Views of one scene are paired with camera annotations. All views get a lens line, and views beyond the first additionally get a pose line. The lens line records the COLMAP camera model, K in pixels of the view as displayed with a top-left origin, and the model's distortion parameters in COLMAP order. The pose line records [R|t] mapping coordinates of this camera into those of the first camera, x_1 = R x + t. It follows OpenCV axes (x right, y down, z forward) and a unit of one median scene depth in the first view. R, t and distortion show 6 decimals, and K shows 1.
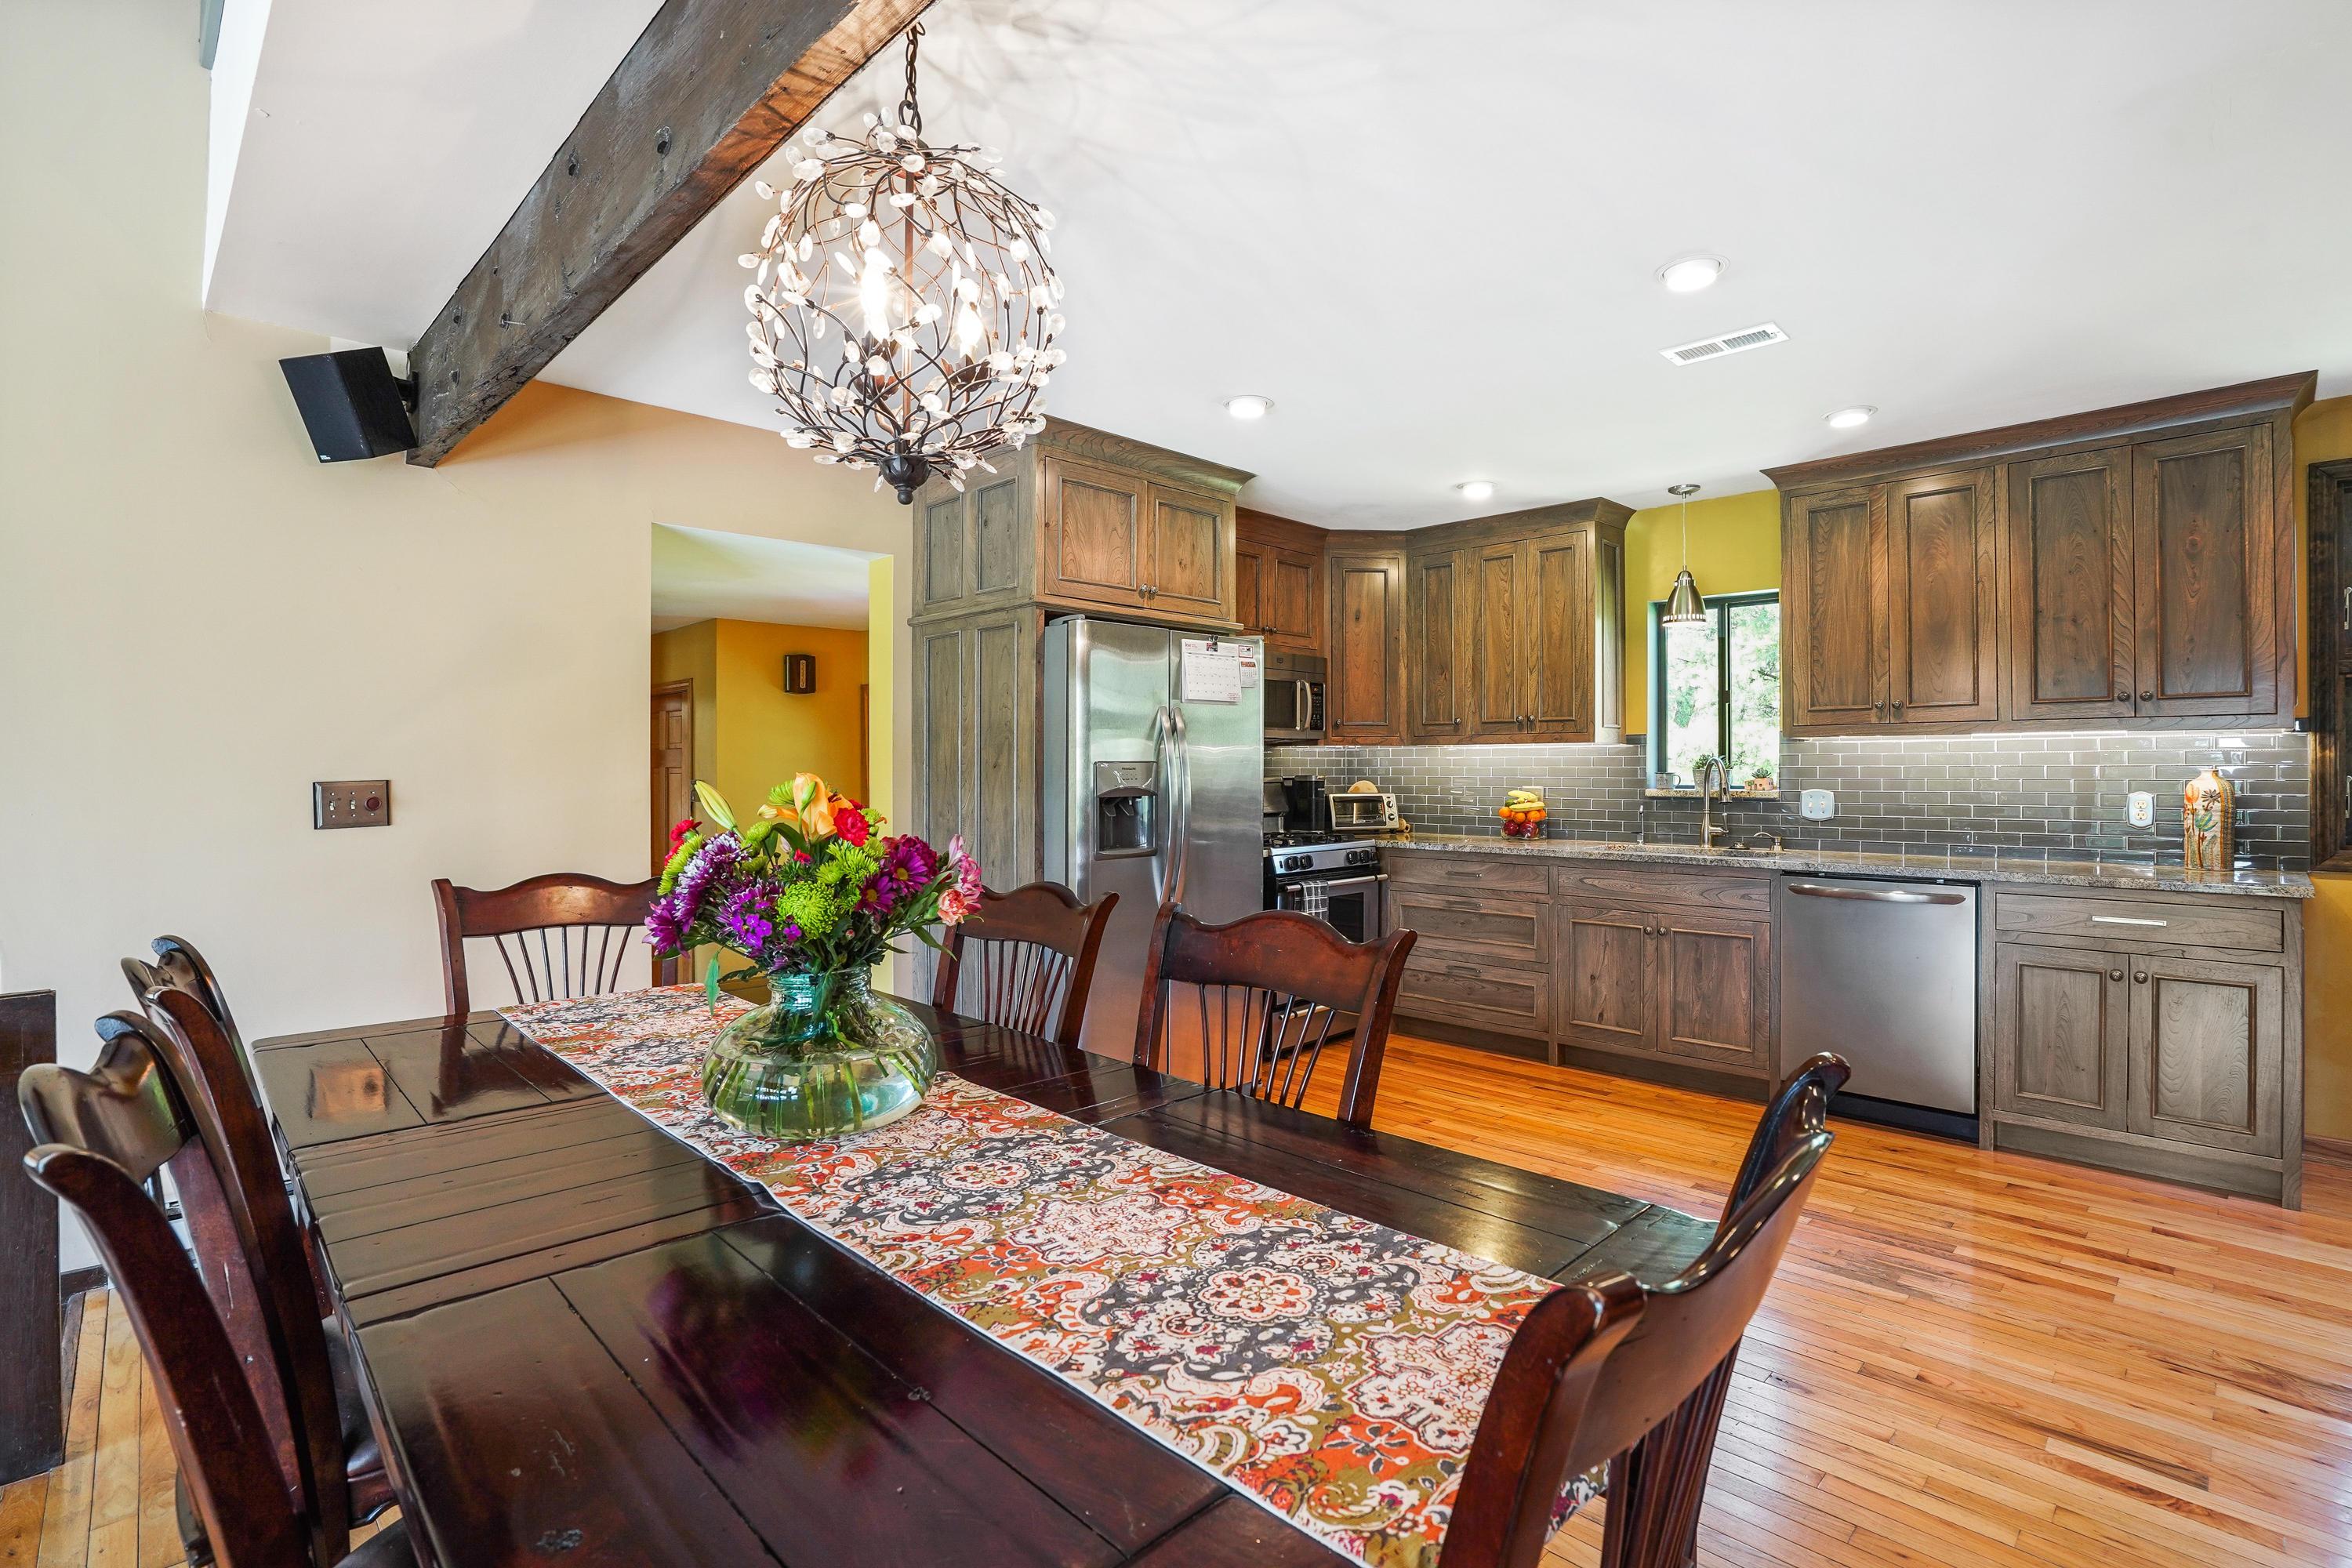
lens RADIAL K [[1107.7, 0, 1173.9], [0, 1107.7, 765.7], [0, 0, 1]] dist [-0.061777, 0.024882]
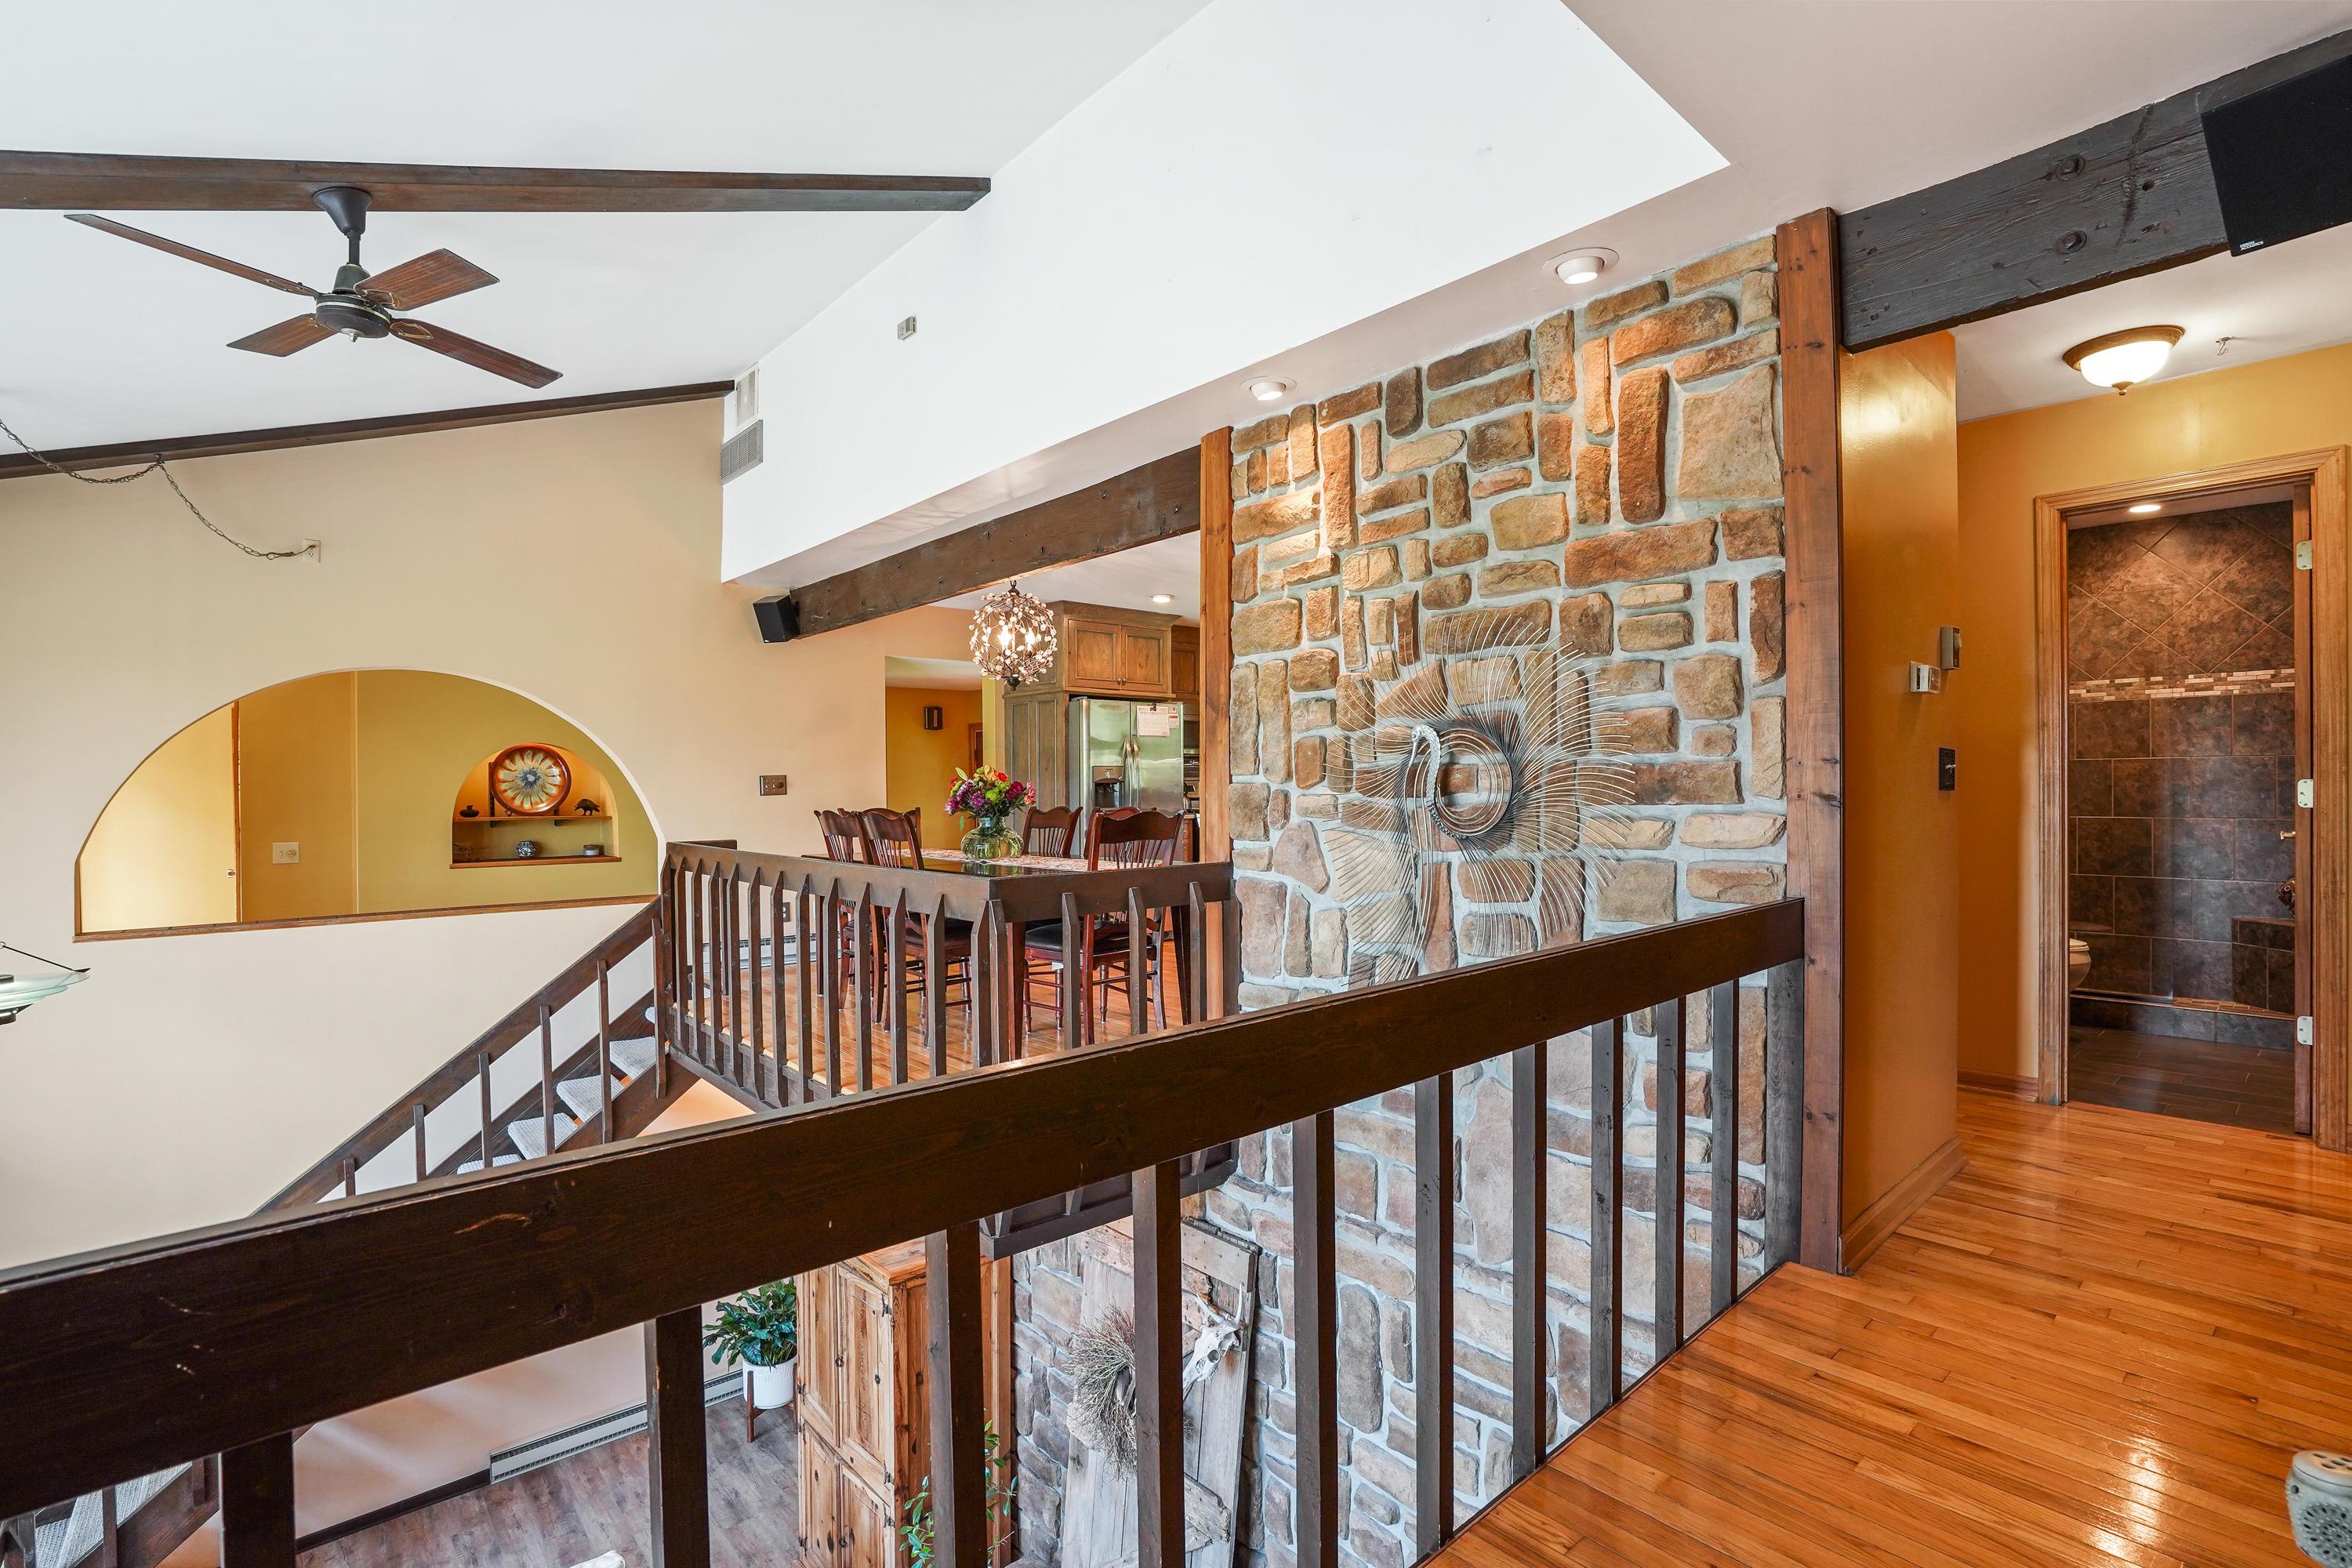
lens RADIAL K [[1091.5, 0, 1170.3], [0, 1091.5, 796.0], [0, 0, 1]] dist [-0.060201, 0.026201]
pose [[0.998085, -0.004815, -0.061677, 0.181512], [0.005529, 0.999919, 0.011421, 0.027288], [0.061617, -0.011740, 0.998031, -0.948249]]
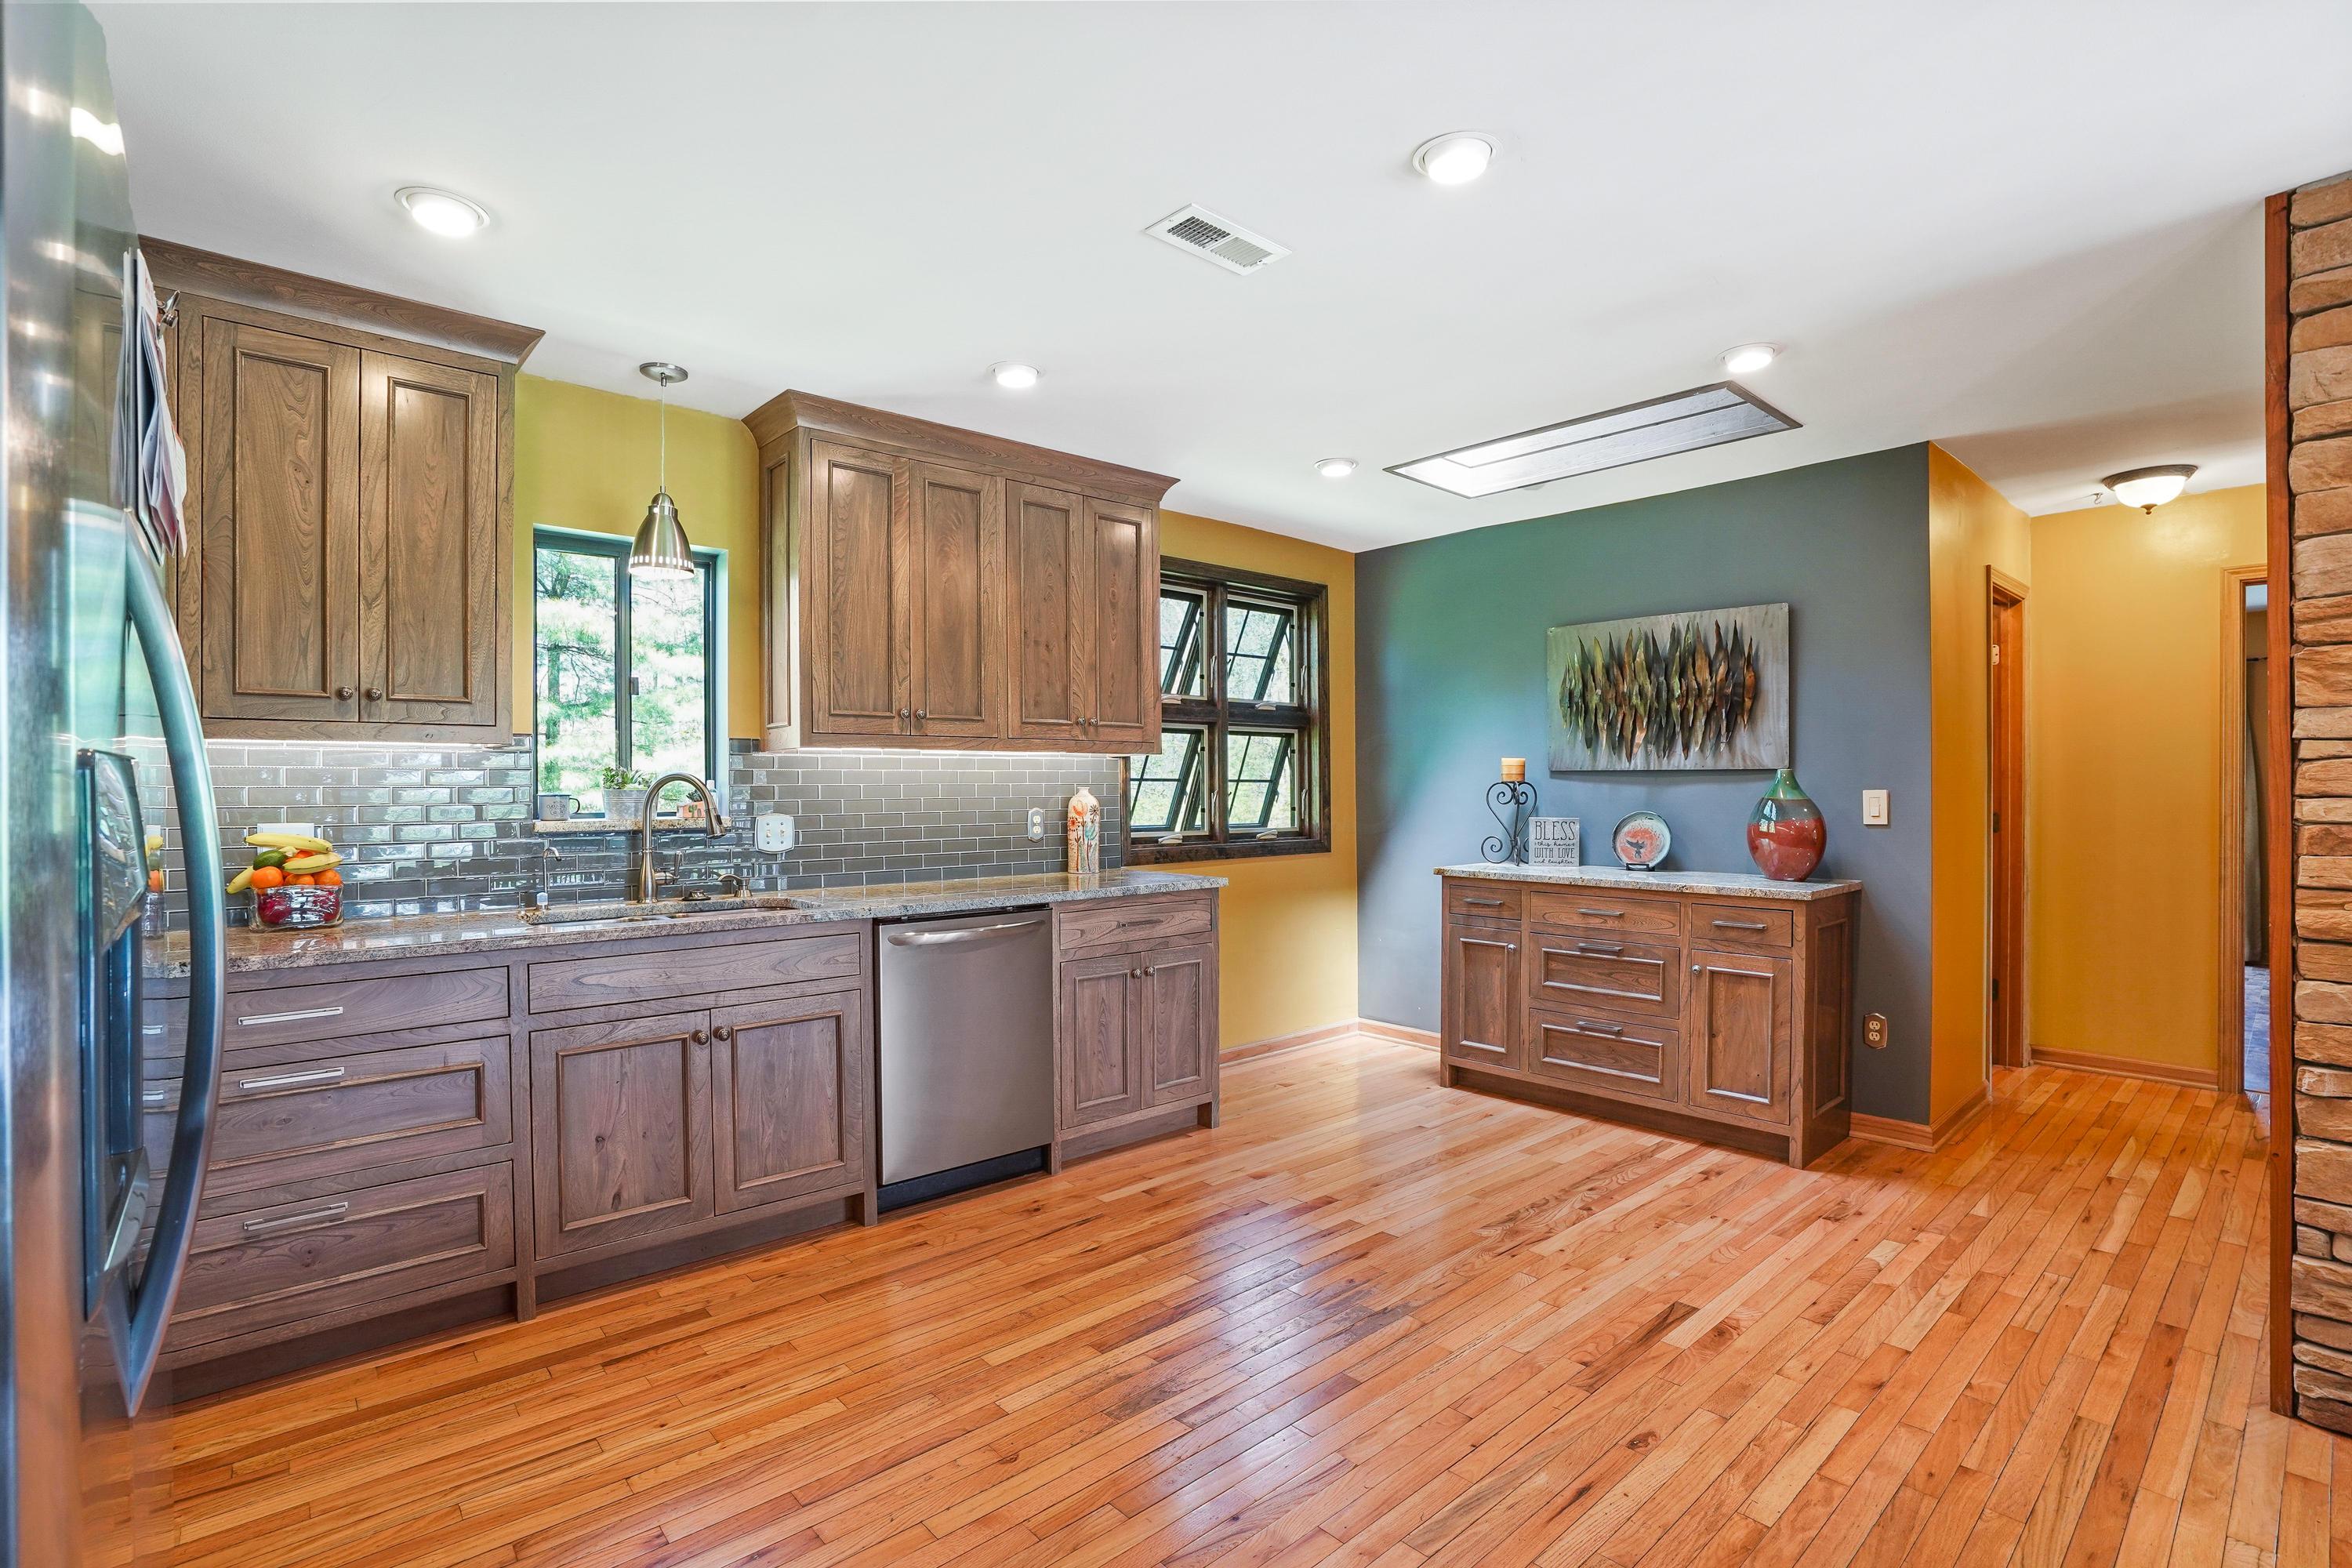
lens RADIAL K [[1091.5, 0, 1170.3], [0, 1091.5, 796.0], [0, 0, 1]] dist [-0.060201, 0.026201]
pose [[0.051677, -0.008015, 0.998632, -0.198194], [-0.000472, 0.999967, 0.008050, 0.002454], [-0.998664, -0.000887, 0.051672, 0.730184]]
